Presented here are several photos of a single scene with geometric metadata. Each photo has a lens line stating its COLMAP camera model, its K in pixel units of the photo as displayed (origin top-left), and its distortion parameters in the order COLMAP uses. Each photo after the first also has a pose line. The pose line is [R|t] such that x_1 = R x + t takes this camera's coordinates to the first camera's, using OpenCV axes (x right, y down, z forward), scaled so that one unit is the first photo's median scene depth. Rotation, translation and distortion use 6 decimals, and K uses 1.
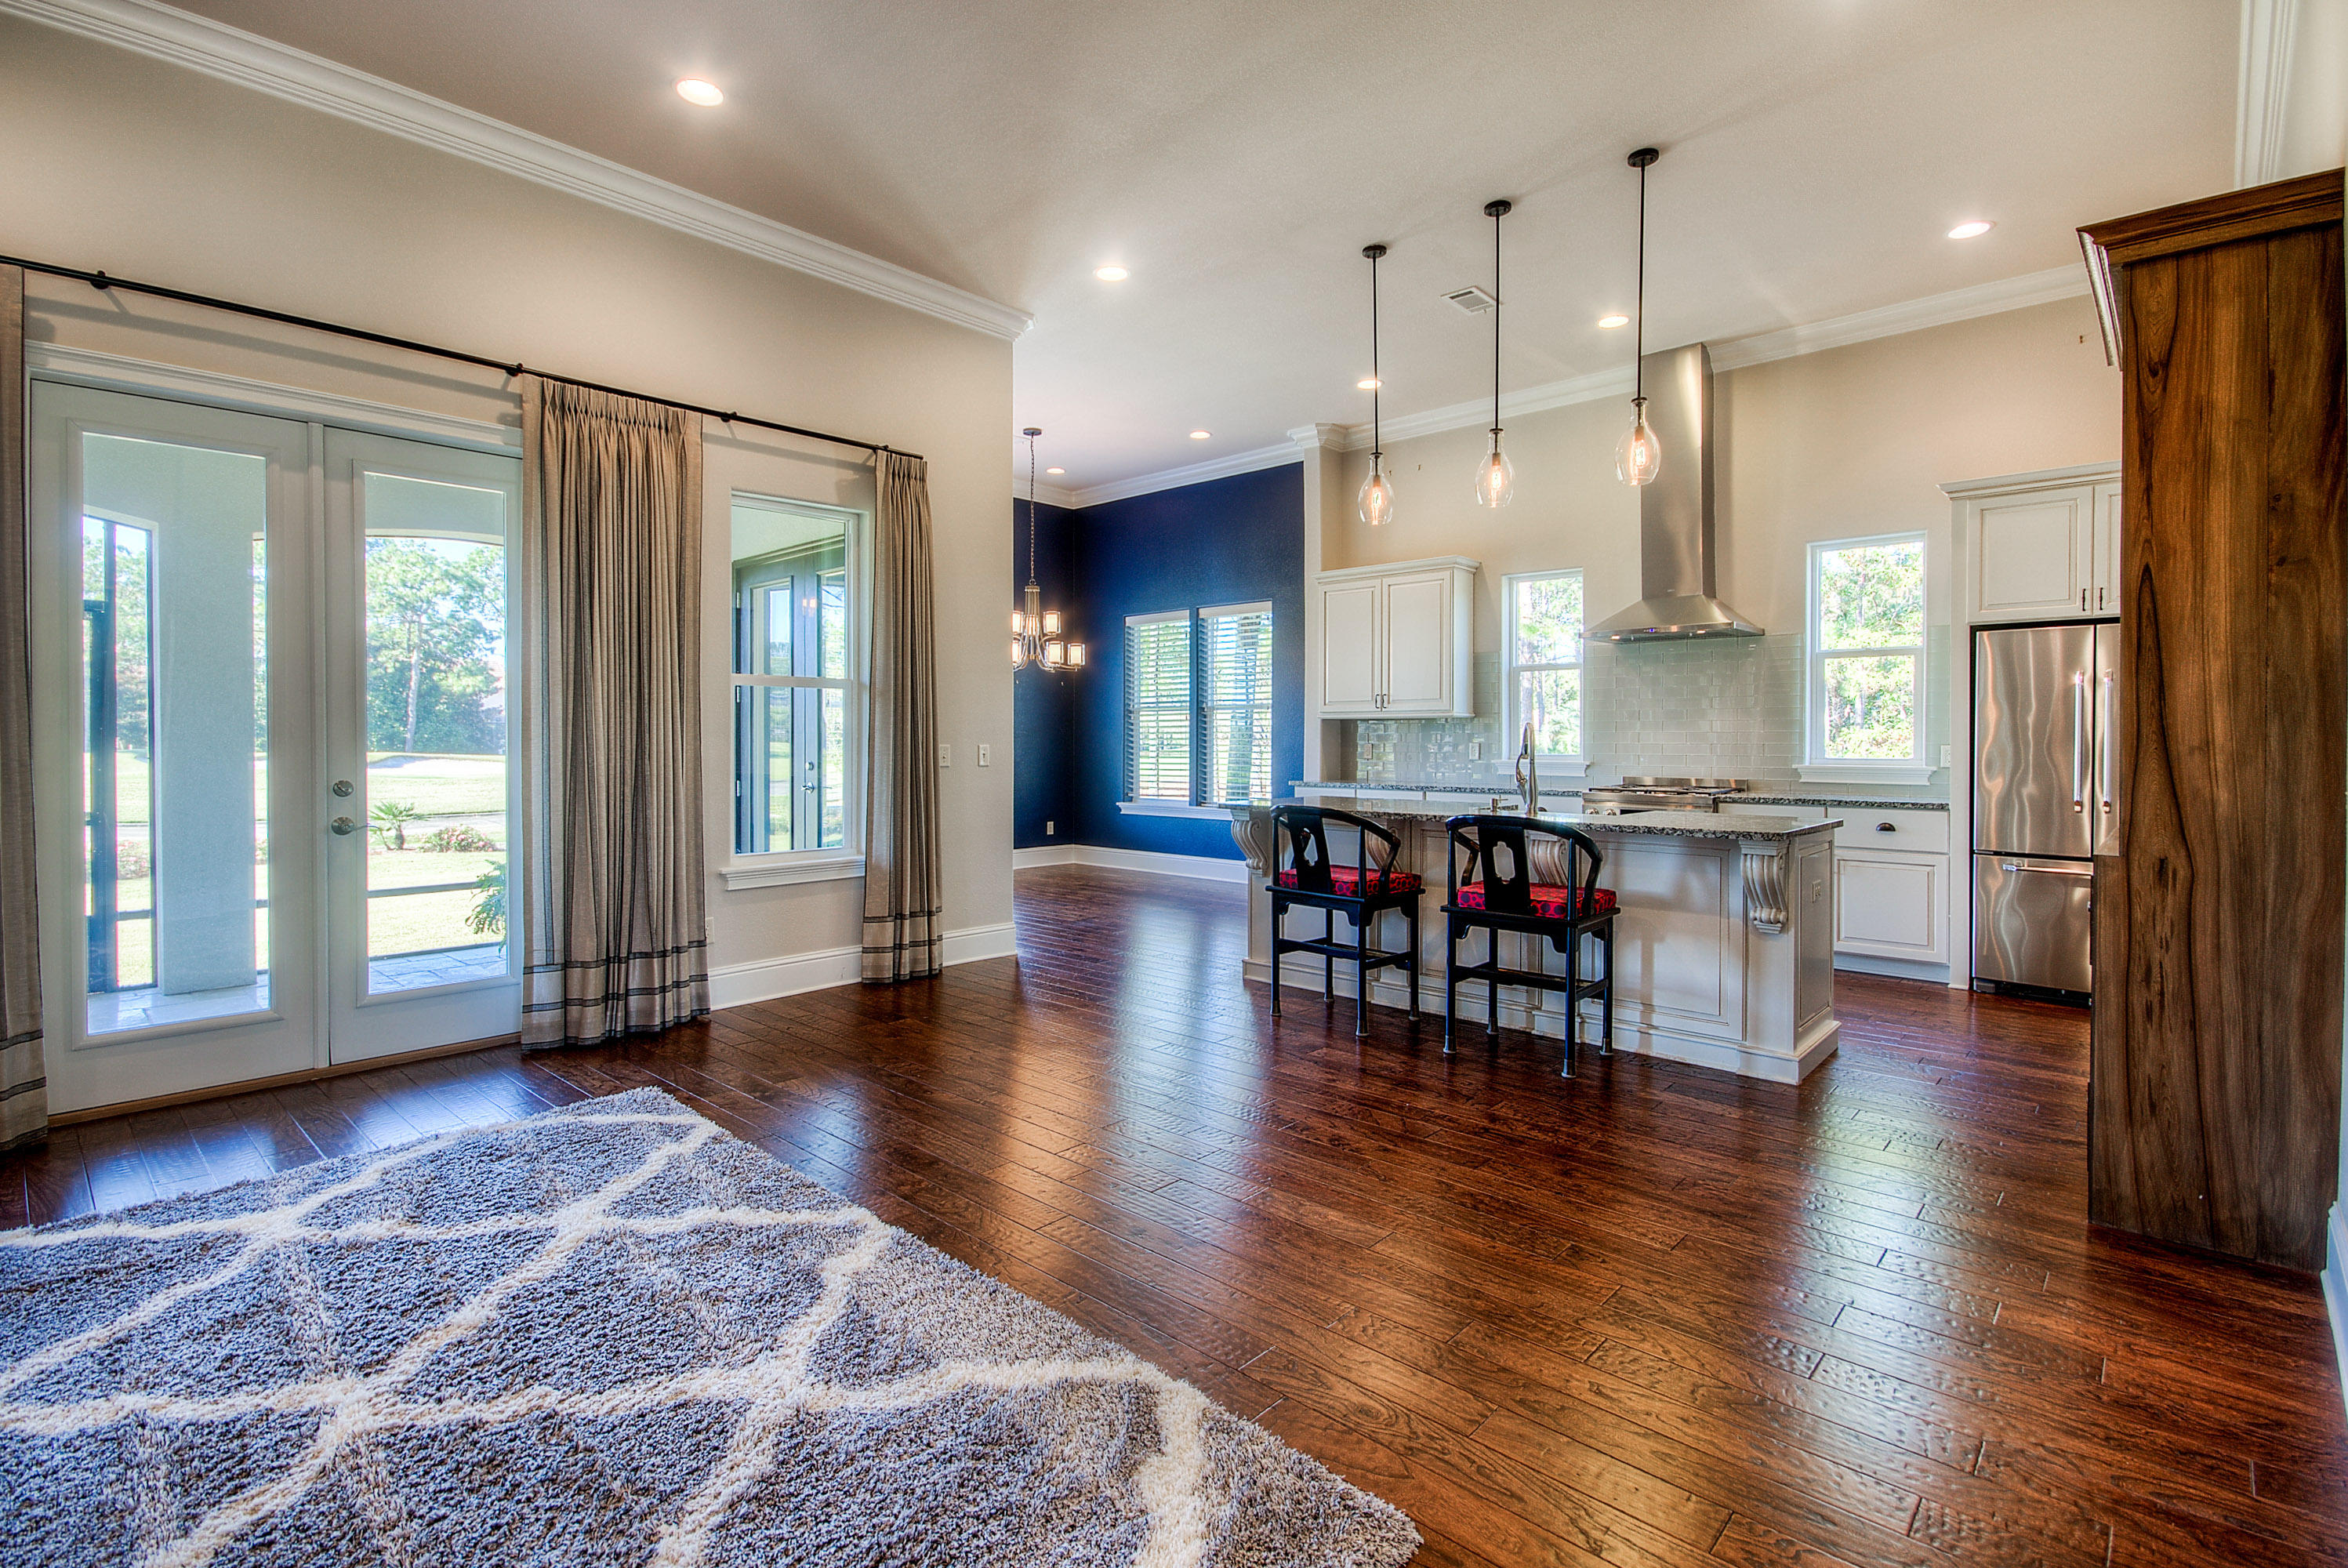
lens RADIAL K [[1106.2, 0, 1174.0], [0, 1106.2, 784.0], [0, 0, 1]] dist [-0.011191, 0.000005]
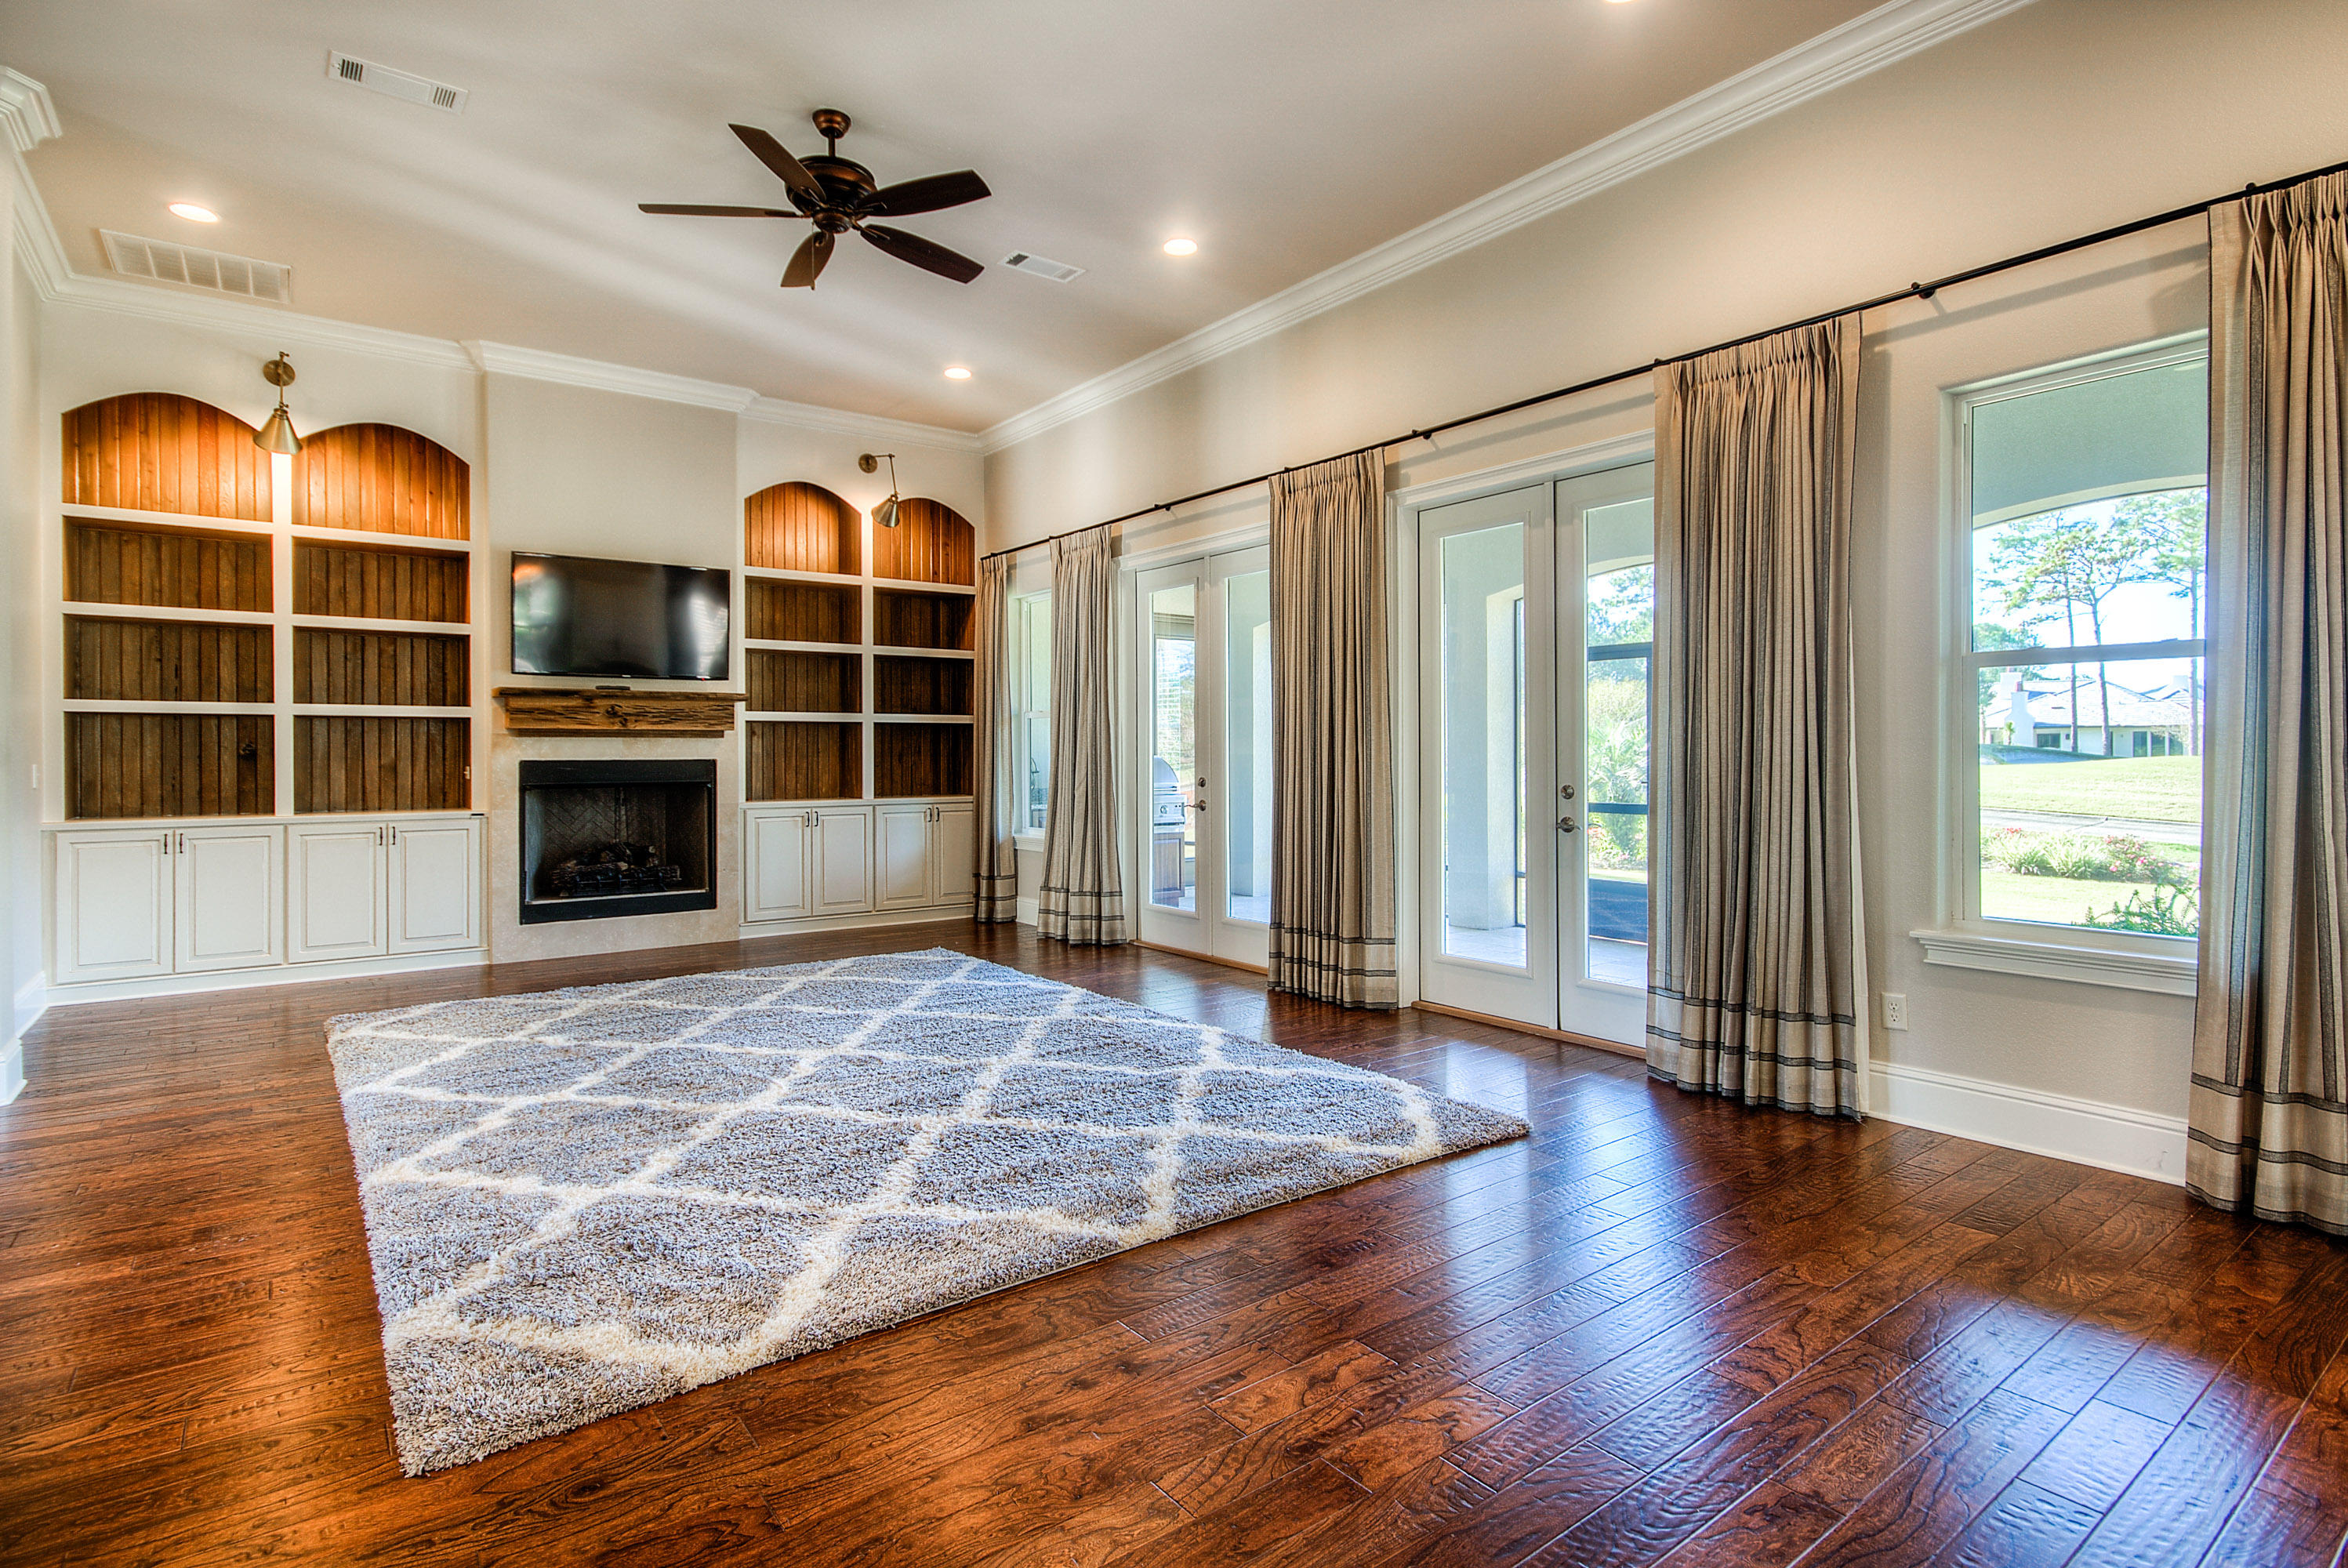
lens RADIAL K [[1162.6, 0, 1177.6], [0, 1162.6, 759.2], [0, 0, 1]] dist [0.000021, -0.000342]
pose [[-0.187269, 0.003781, -0.982301, 0.479423], [-0.039713, 0.999146, 0.011417, -0.025675], [0.981506, 0.041149, -0.186959, 0.776794]]
